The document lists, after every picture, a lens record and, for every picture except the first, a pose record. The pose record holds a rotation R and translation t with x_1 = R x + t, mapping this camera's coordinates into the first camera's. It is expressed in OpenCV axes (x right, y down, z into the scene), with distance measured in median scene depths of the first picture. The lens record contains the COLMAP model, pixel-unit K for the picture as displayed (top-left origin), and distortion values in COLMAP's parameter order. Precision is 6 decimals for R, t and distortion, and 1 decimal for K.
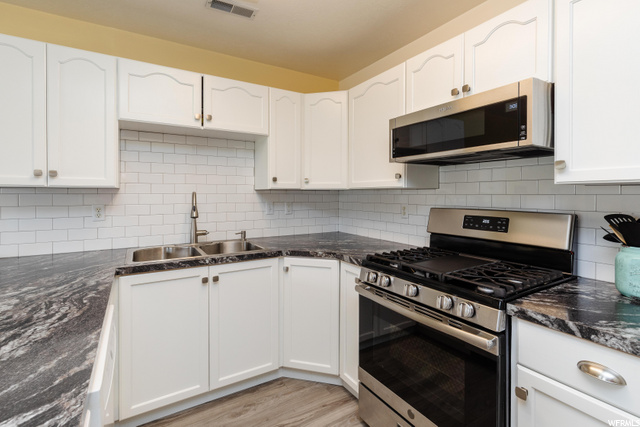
lens RADIAL K [[290.2, 0, 290.6], [0, 290.2, 194.3], [0, 0, 1]] dist [0.005097, -0.003397]
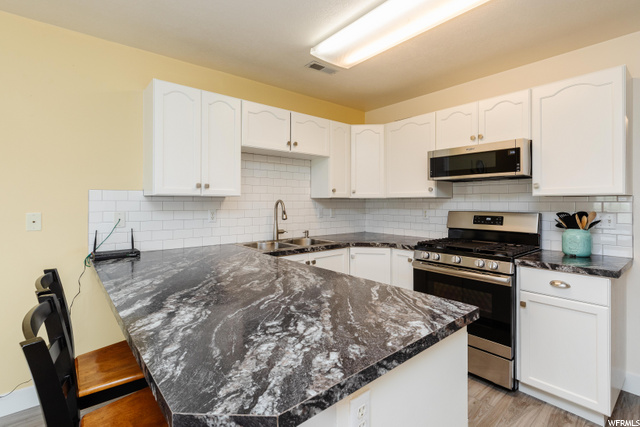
lens RADIAL K [[290.2, 0, 312.2], [0, 290.2, 199.5], [0, 0, 1]] dist [0.005097, -0.003397]
pose [[0.986853, 0.002682, 0.161601, -0.488543], [-0.001035, 0.999947, -0.010275, 0.005072], [-0.161620, 0.009972, 0.986803, -0.373485]]
